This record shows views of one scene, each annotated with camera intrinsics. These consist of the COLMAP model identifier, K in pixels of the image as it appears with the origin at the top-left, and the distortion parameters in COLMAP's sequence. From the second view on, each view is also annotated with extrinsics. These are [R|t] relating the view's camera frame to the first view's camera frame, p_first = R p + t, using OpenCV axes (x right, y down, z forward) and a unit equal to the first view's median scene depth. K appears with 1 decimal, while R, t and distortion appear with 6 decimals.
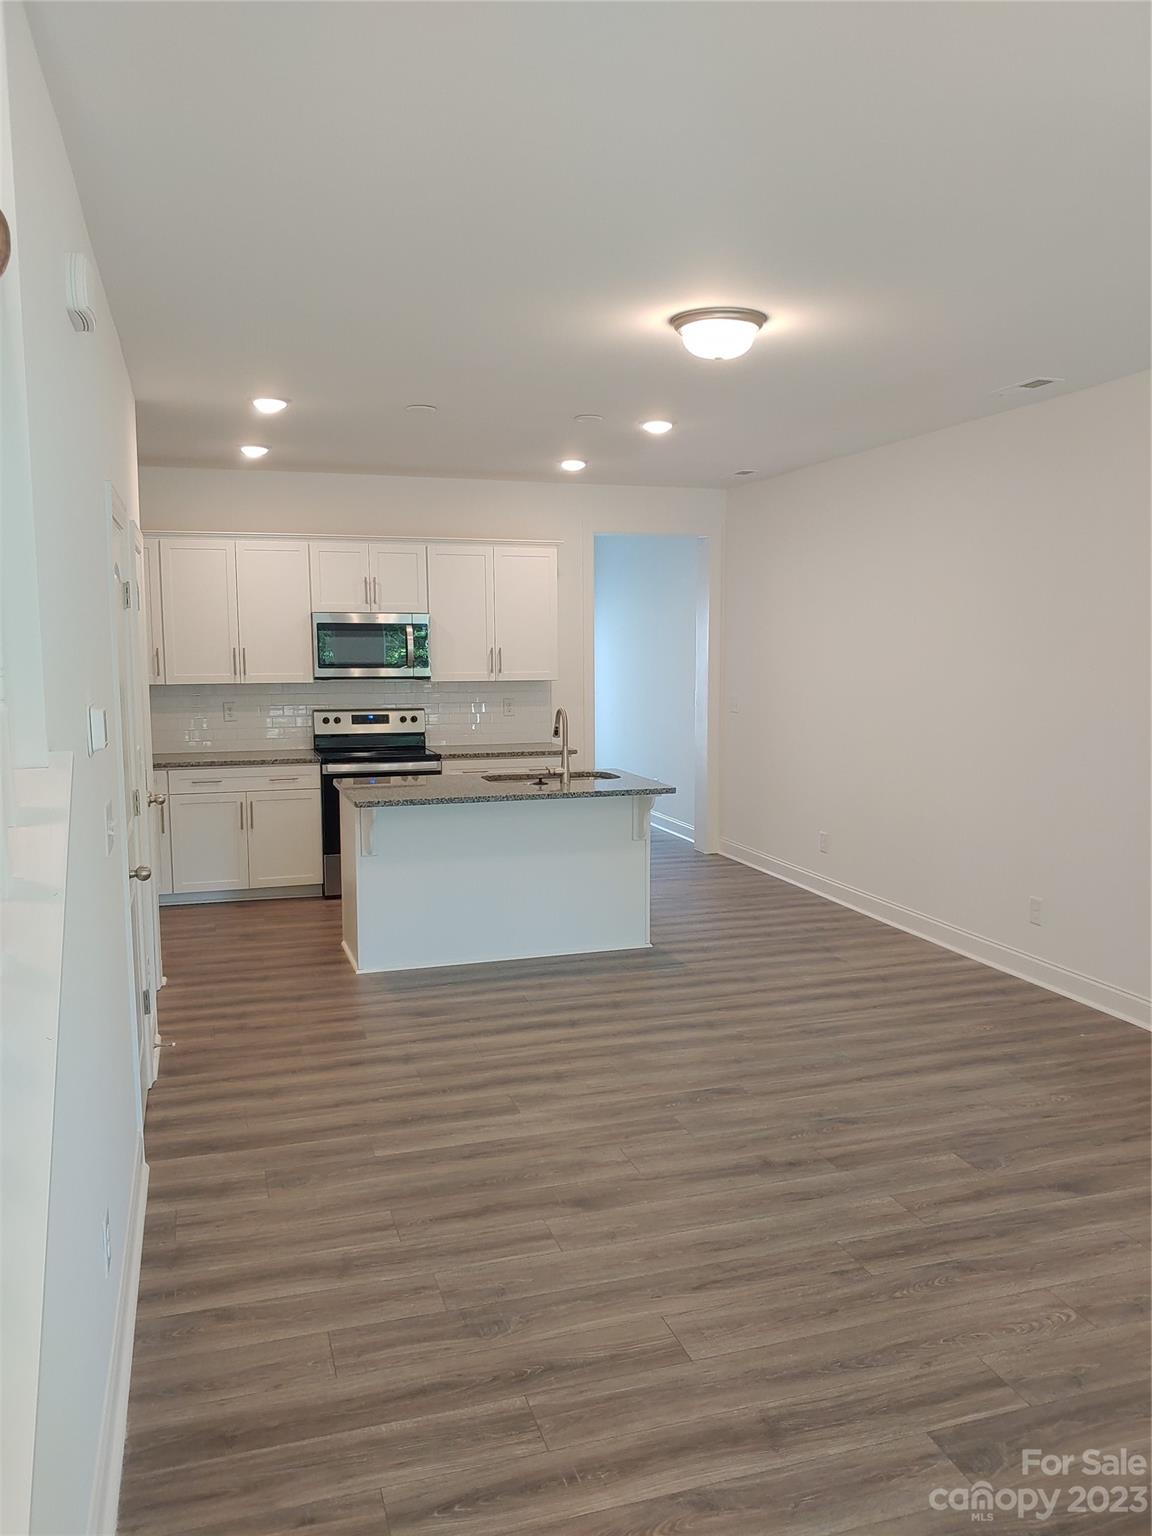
lens RADIAL K [[1170.1, 0, 576.1], [0, 1170.1, 774.4], [0, 0, 1]] dist [0.002246, -0.011282]
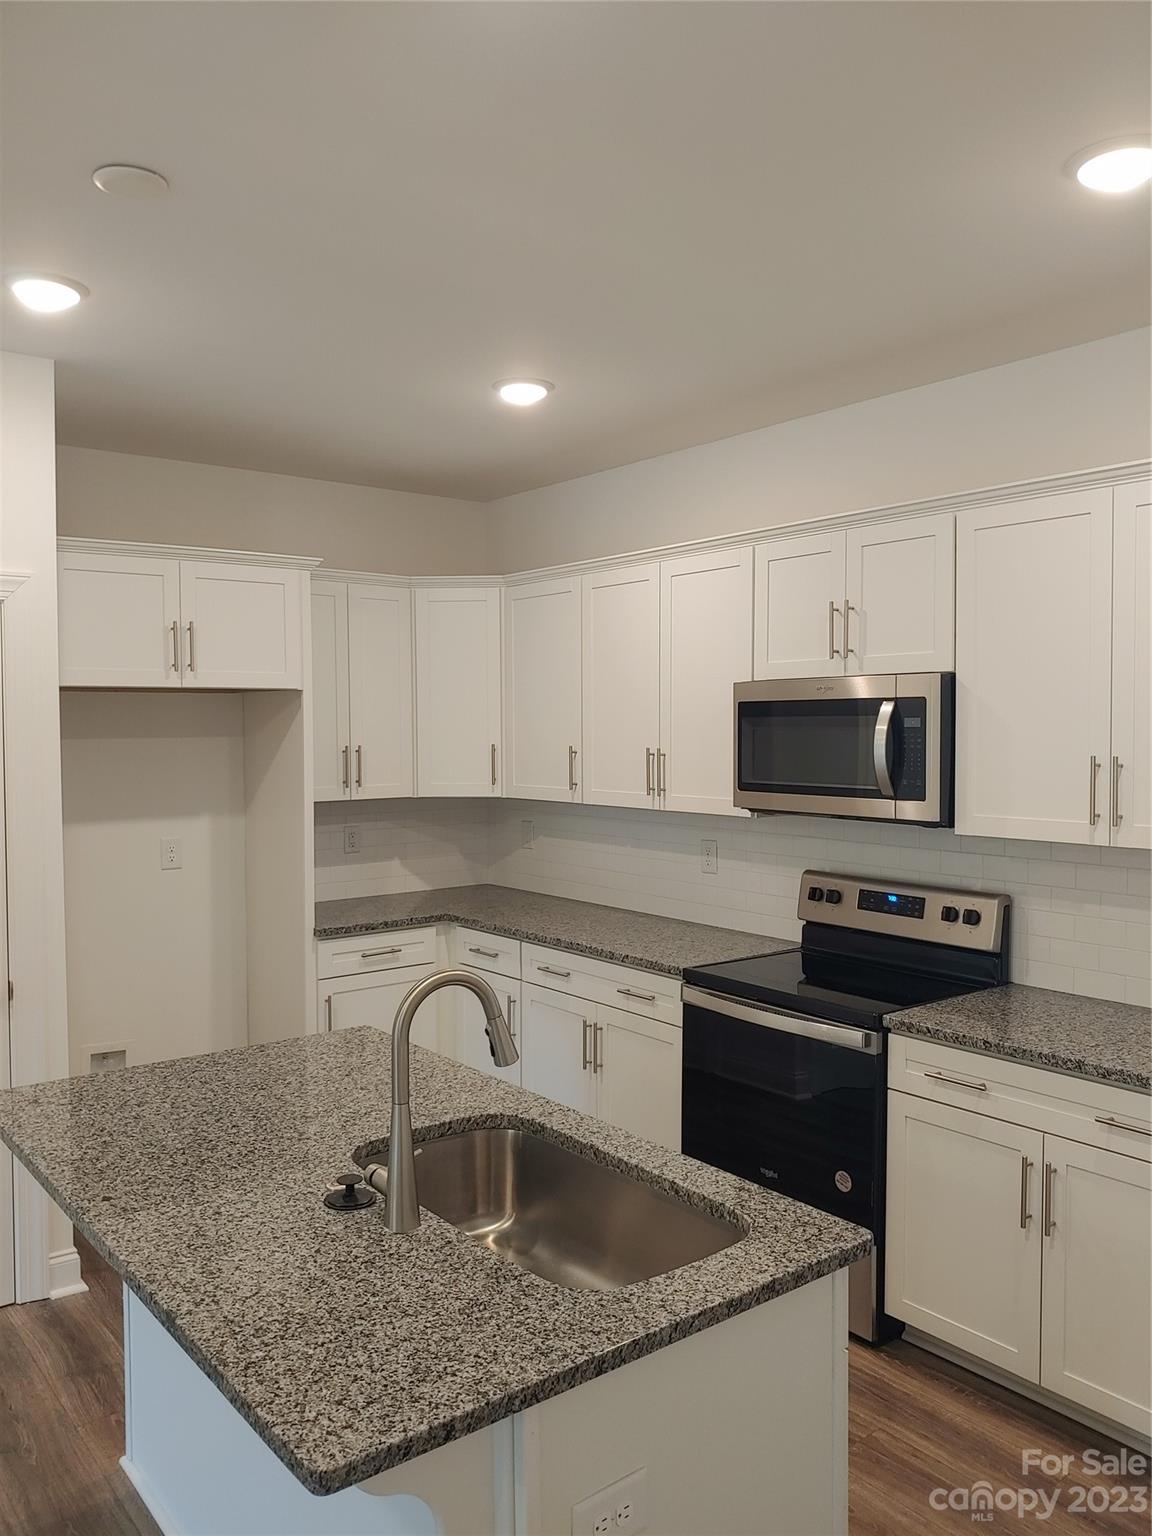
lens RADIAL K [[1170.1, 0, 568.5], [0, 1170.1, 771.6], [0, 0, 1]] dist [0.002246, -0.011282]
pose [[0.342629, 0.038663, -0.938675, 0.372574], [-0.104982, 0.994471, 0.002642, -0.152280], [0.933587, 0.097639, 0.344794, 1.255408]]
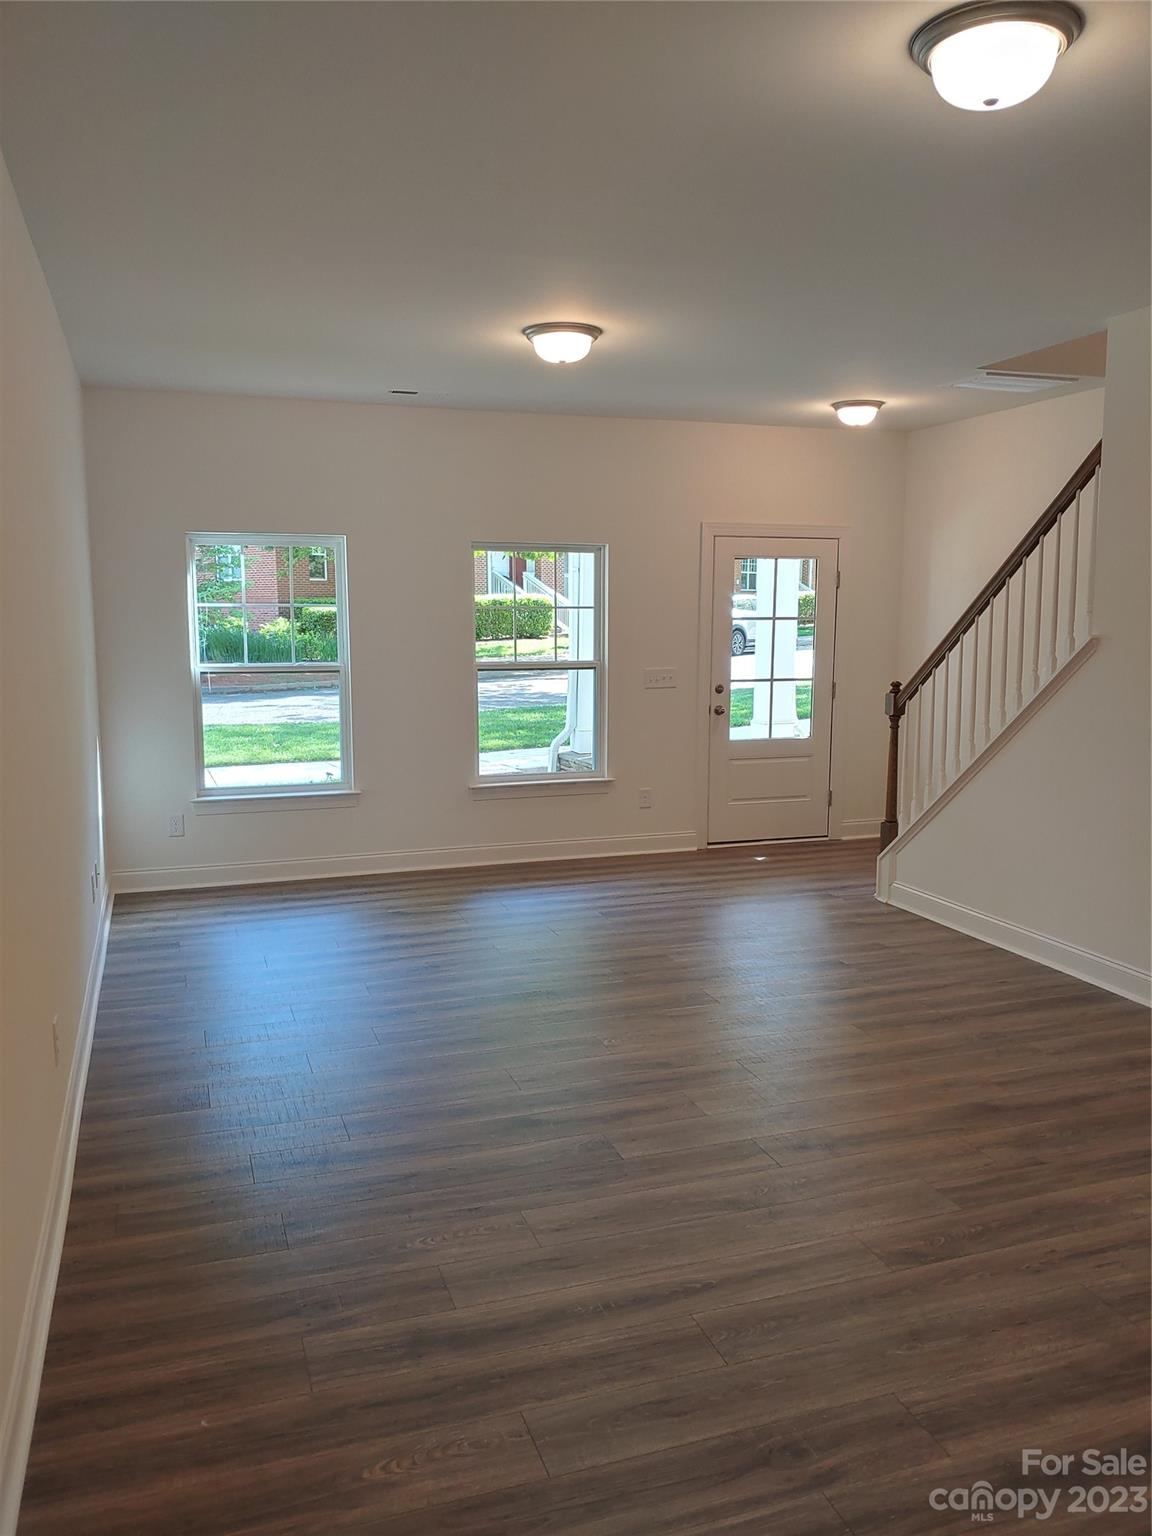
lens RADIAL K [[1170.1, 0, 577.1], [0, 1170.1, 765.7], [0, 0, 1]] dist [0.002246, -0.011282]
pose [[-0.999590, 0.007200, -0.027730, 0.316212], [0.000236, 0.969949, 0.243310, -0.153860], [0.028648, 0.243204, -0.969552, 1.489466]]
